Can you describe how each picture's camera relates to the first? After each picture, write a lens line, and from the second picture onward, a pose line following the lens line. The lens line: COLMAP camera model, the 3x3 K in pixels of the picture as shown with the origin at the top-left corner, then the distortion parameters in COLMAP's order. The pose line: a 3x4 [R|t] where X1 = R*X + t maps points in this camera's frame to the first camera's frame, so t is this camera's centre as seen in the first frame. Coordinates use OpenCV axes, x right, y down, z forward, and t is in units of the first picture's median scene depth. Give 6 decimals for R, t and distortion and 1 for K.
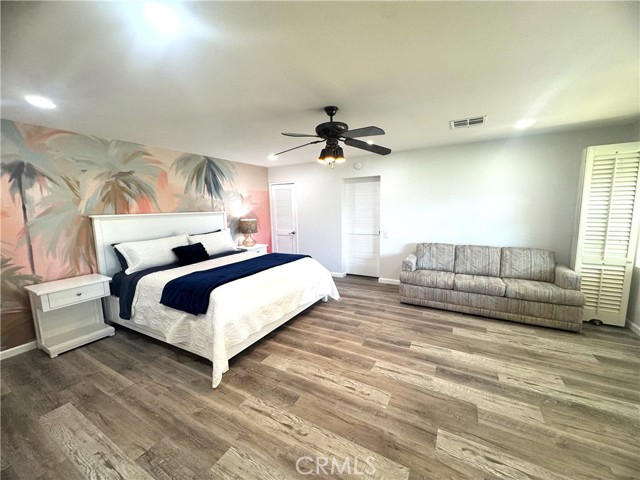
lens RADIAL K [[255.9, 0, 320.0], [0, 255.9, 240.6], [0, 0, 1]] dist [-0.001684, -0.000152]
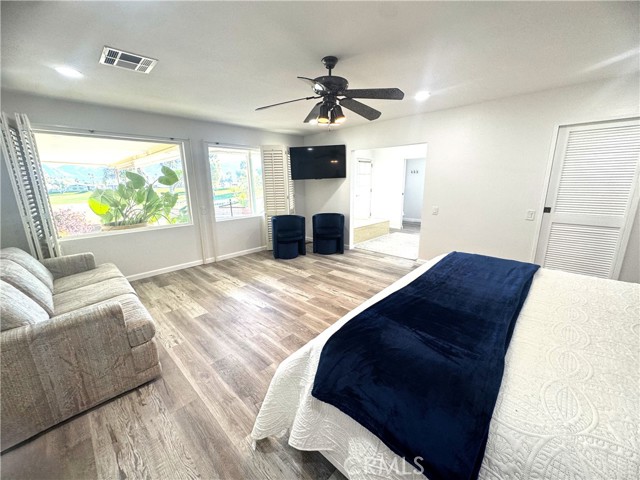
lens RADIAL K [[255.9, 0, 322.6], [0, 255.9, 239.9], [0, 0, 1]] dist [-0.001684, -0.000152]
pose [[-0.969843, -0.023172, 0.242627, -0.122860], [0.062978, 0.937840, 0.341308, -0.184425], [-0.235454, 0.346295, -0.908098, 1.553197]]
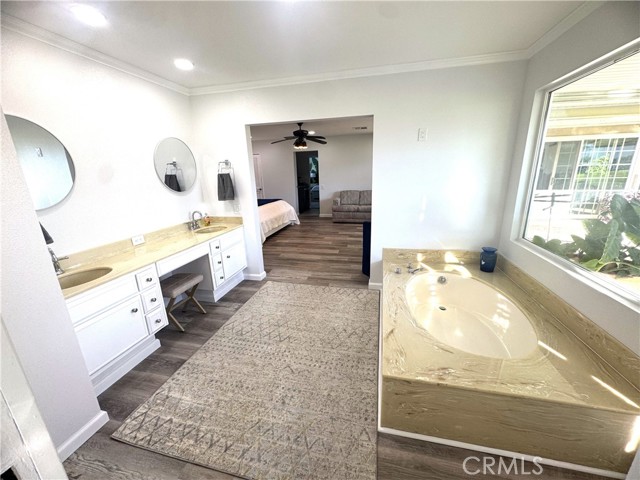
lens RADIAL K [[255.9, 0, 320.6], [0, 255.9, 239.8], [0, 0, 1]] dist [-0.001684, -0.000152]
pose [[0.960410, -0.080329, 0.266759, -0.342545], [0.046078, 0.990143, 0.132264, 0.142847], [-0.274755, -0.114736, 0.954644, -0.943966]]
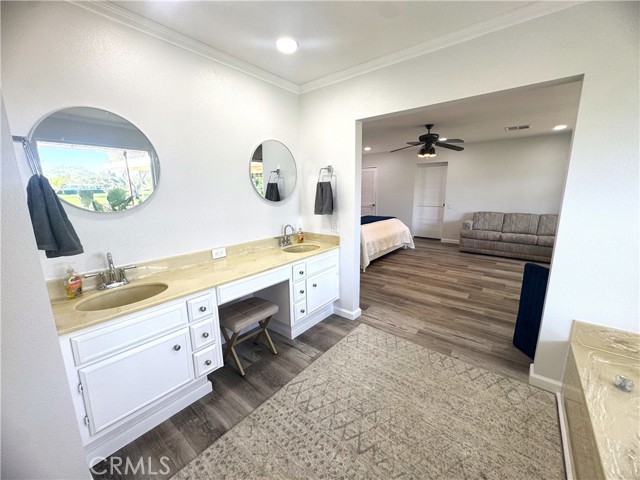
lens RADIAL K [[255.9, 0, 320.0], [0, 255.9, 240.1], [0, 0, 1]] dist [-0.001684, -0.000152]
pose [[0.986572, 0.042729, -0.157636, -0.294919], [-0.032561, 0.997253, 0.066533, 0.132339], [0.160045, -0.060507, 0.985253, -0.678448]]
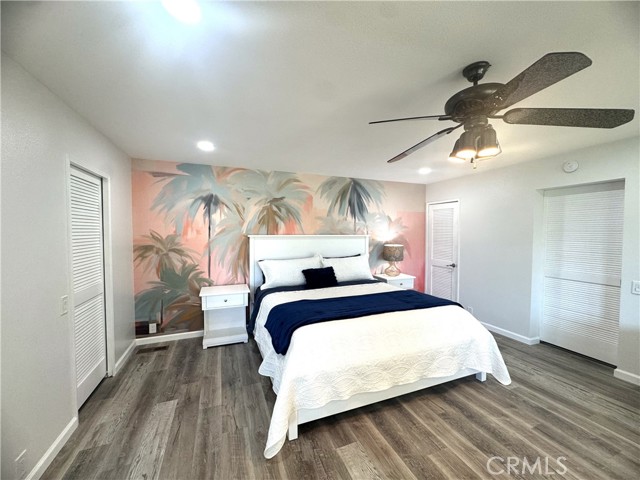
lens RADIAL K [[255.9, 0, 320.6], [0, 255.9, 240.7], [0, 0, 1]] dist [-0.001684, -0.000152]
pose [[0.776500, 0.045902, -0.628443, 0.118549], [-0.100698, 0.993565, -0.051852, -0.043759], [0.622019, 0.103546, 0.776125, 0.280791]]
